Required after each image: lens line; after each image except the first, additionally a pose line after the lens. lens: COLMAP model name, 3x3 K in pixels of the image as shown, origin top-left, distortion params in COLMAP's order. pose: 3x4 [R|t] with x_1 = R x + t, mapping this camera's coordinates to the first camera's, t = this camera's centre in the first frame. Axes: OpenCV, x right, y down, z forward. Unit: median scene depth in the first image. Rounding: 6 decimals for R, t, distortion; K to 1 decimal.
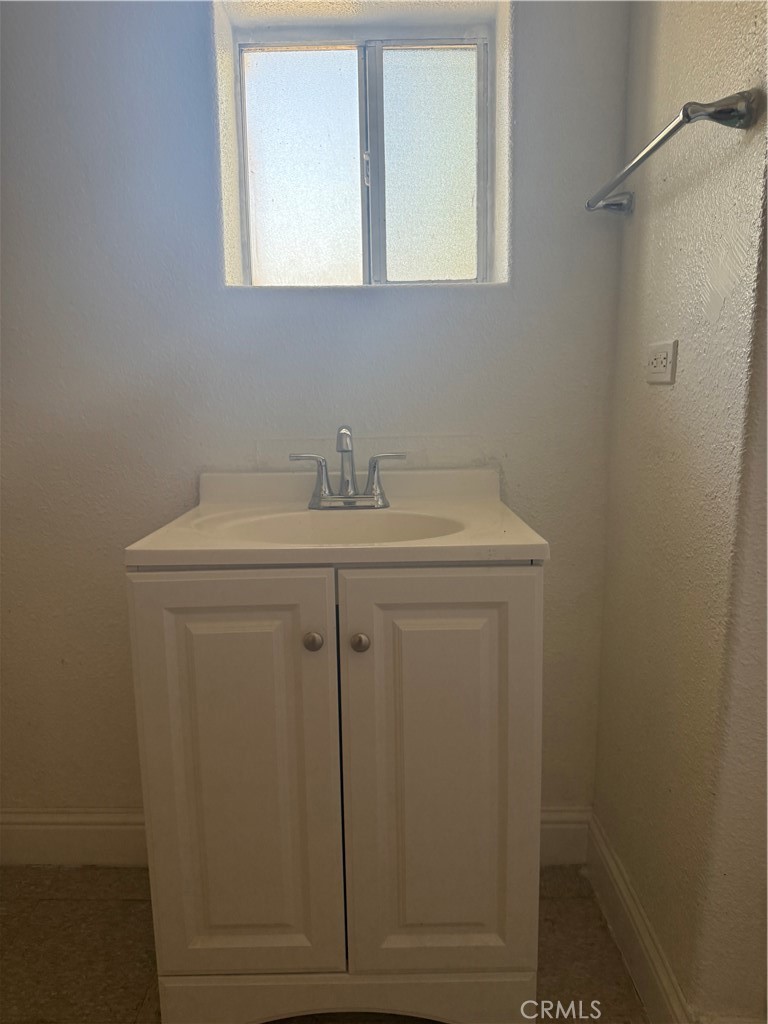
lens RADIAL K [[710.8, 0, 384.0], [0, 710.8, 512.0], [0, 0, 1]] dist [-0.004780, -0.004871]
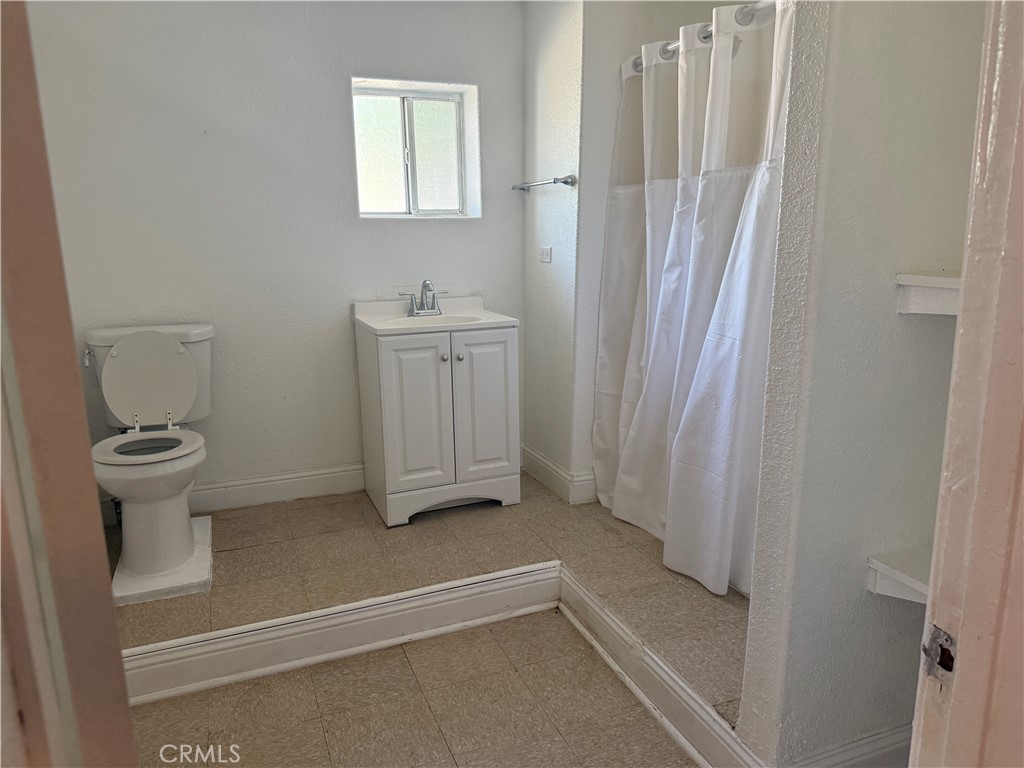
lens RADIAL K [[710.8, 0, 512.0], [0, 710.8, 384.0], [0, 0, 1]] dist [-0.004780, -0.004871]
pose [[0.922901, -0.079655, 0.376708, -0.858794], [0.059122, 0.996081, 0.065777, 0.104481], [-0.380471, -0.038434, 0.923994, -1.606207]]
